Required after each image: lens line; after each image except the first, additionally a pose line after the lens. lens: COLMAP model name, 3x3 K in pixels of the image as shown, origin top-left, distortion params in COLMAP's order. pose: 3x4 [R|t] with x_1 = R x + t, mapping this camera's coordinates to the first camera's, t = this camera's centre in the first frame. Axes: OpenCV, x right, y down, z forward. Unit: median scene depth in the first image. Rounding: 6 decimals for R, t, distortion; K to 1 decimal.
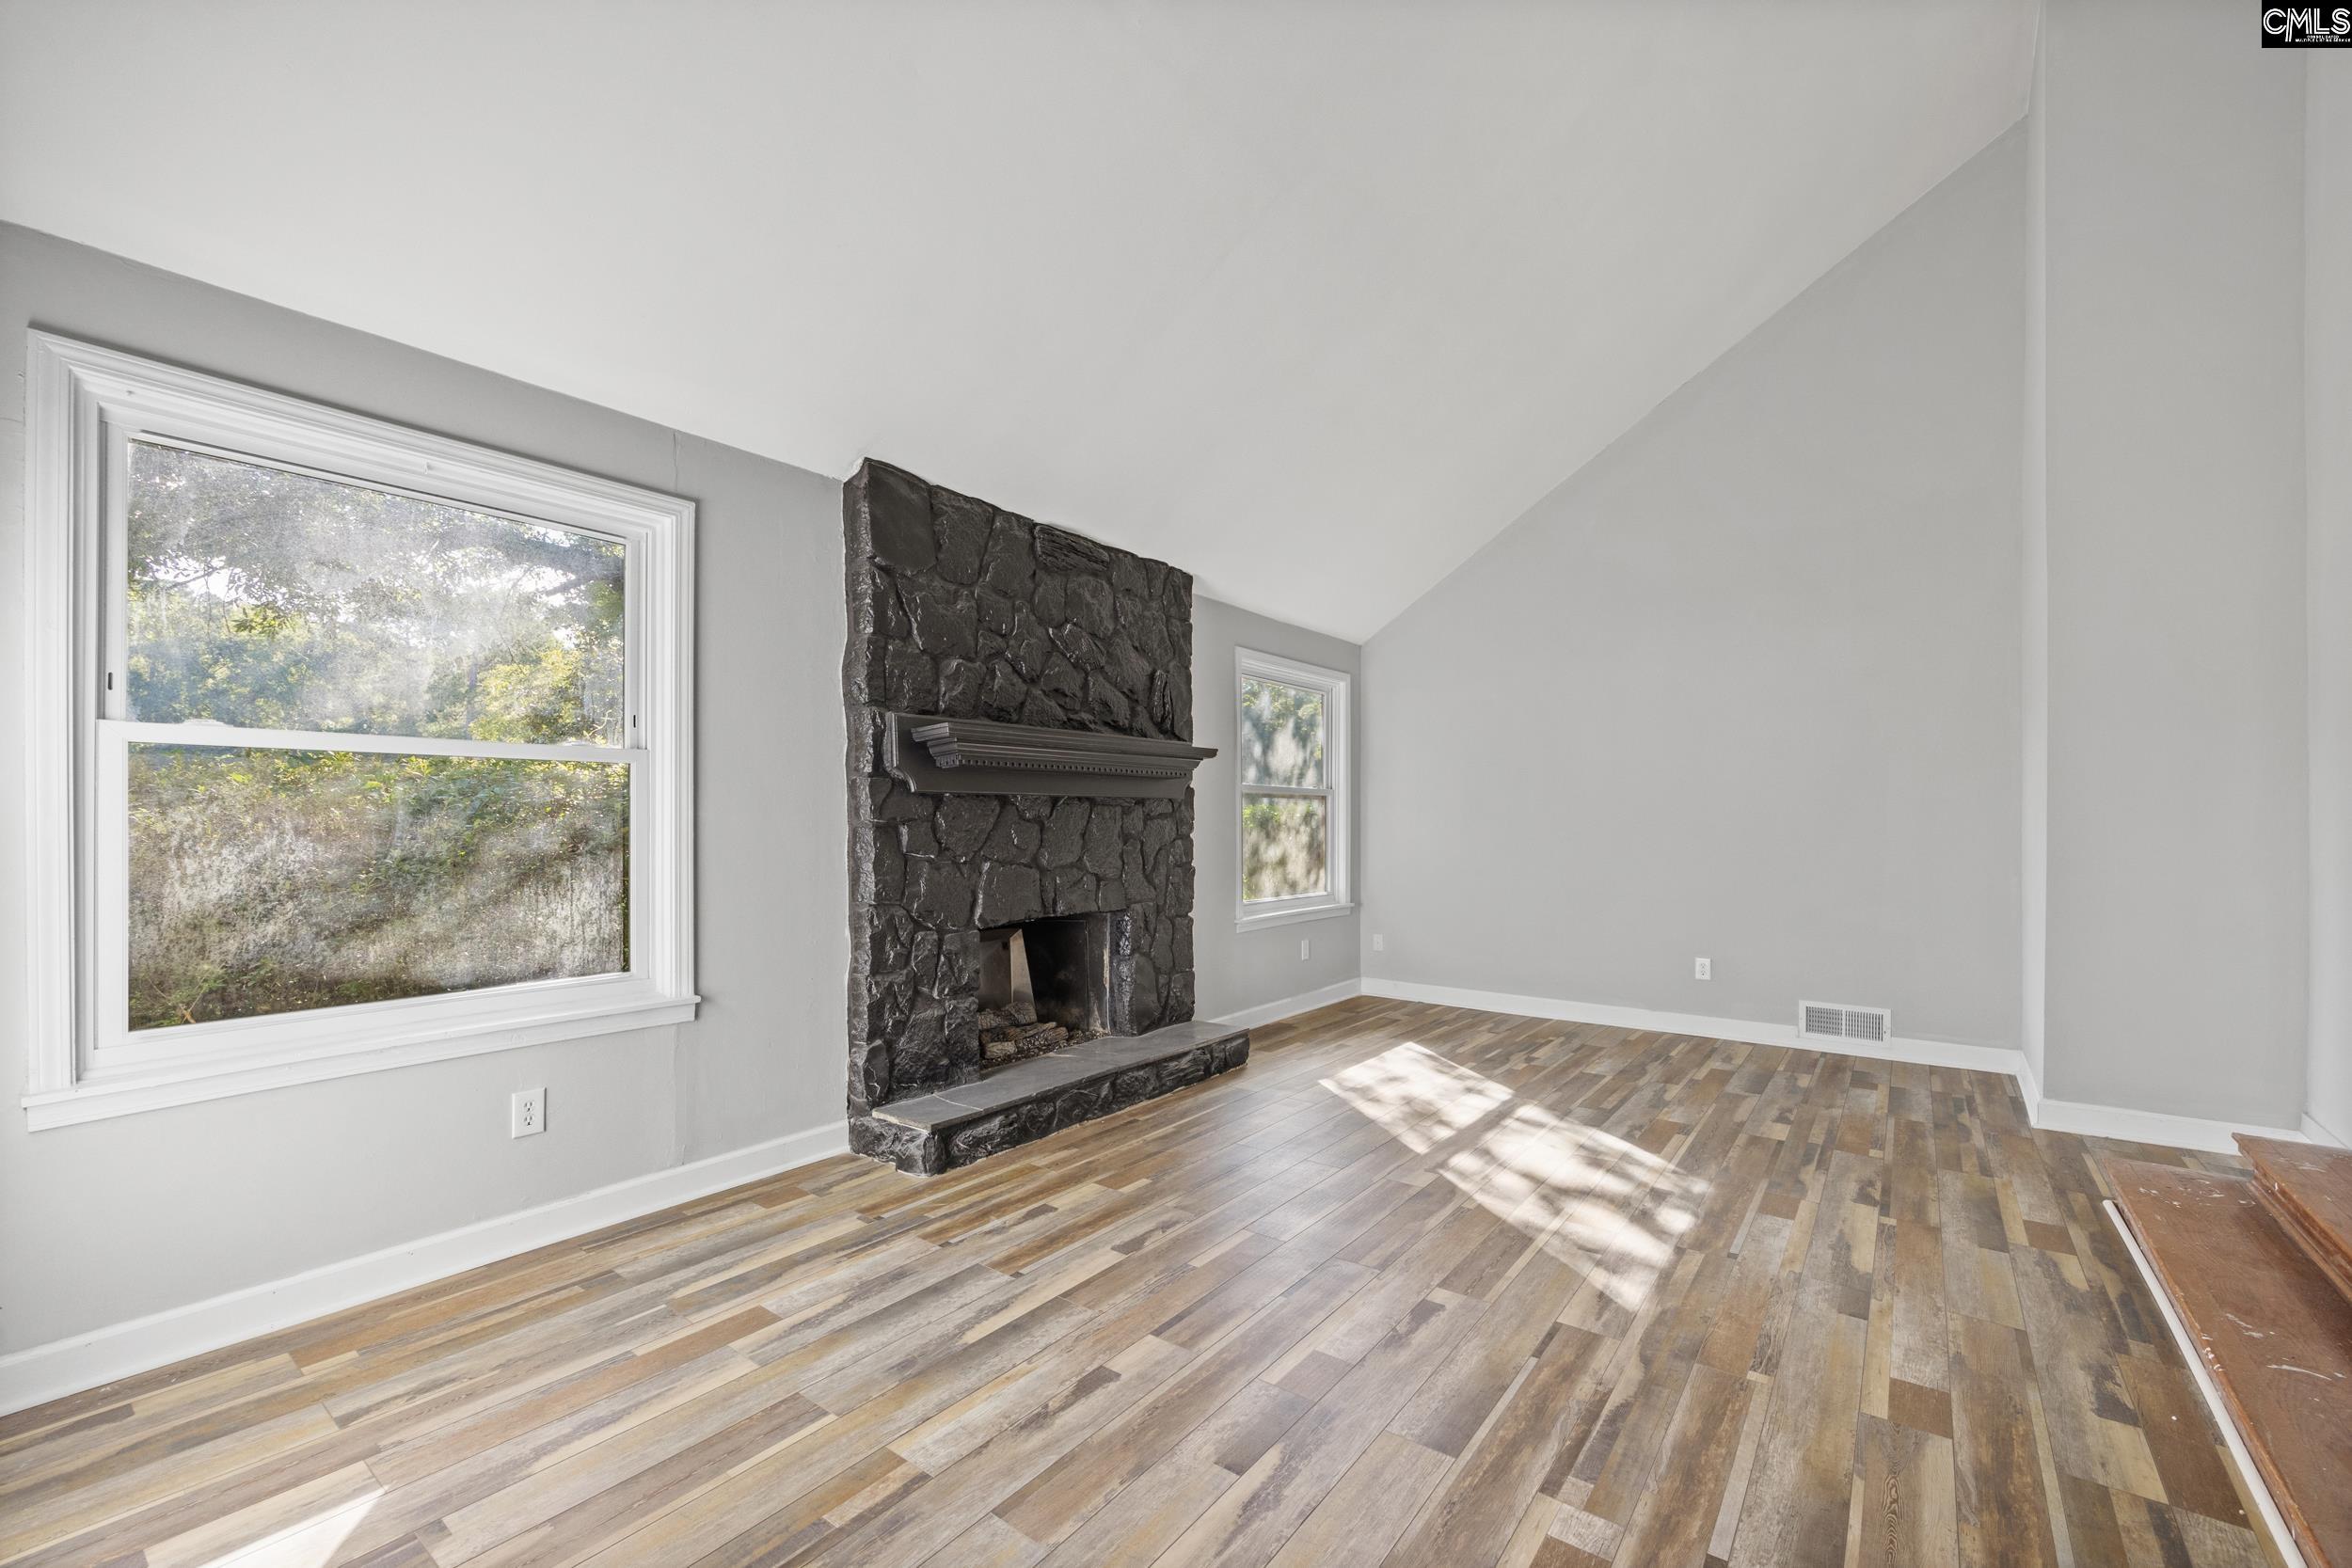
lens RADIAL K [[971.5, 0, 1219.2], [0, 971.5, 813.6], [0, 0, 1]] dist [-0.001670, -0.000044]
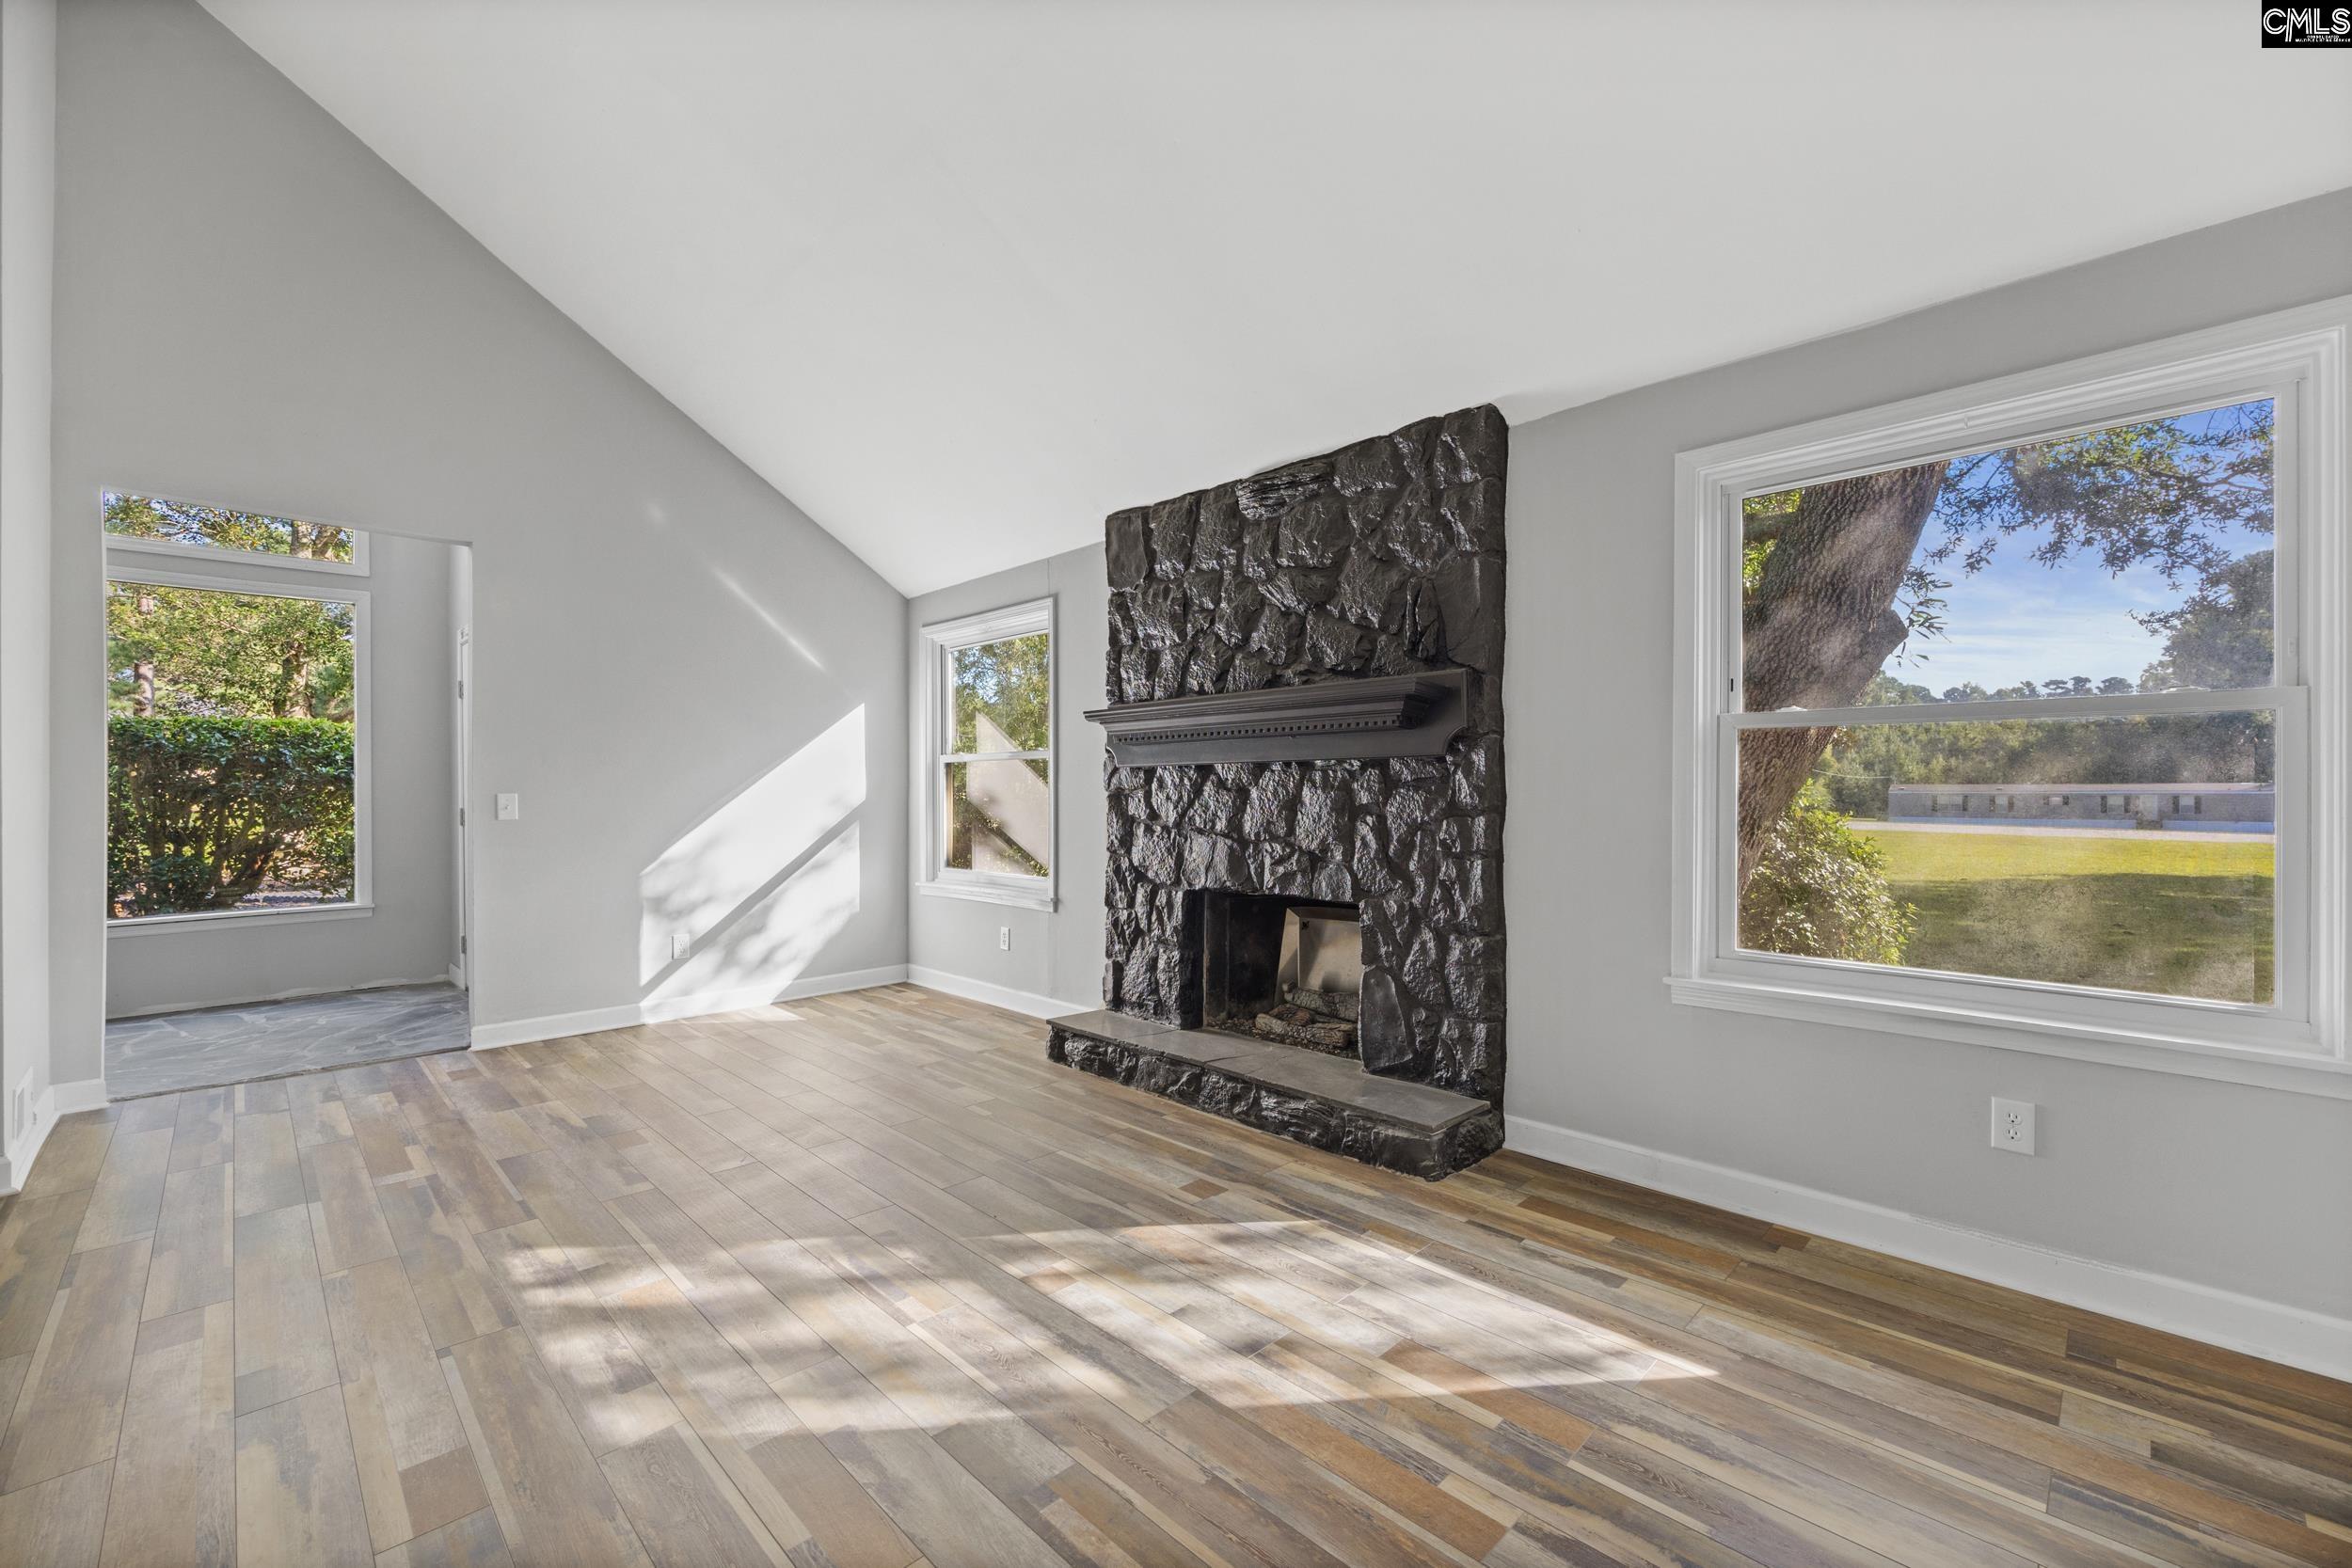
lens RADIAL K [[971.5, 0, 1180.6], [0, 971.5, 796.1], [0, 0, 1]] dist [-0.001670, -0.000044]
pose [[-0.170100, -0.000612, -0.985427, 0.915982], [0.005571, 0.999983, -0.001583, 0.018214], [0.985411, -0.005759, -0.170094, 1.320248]]
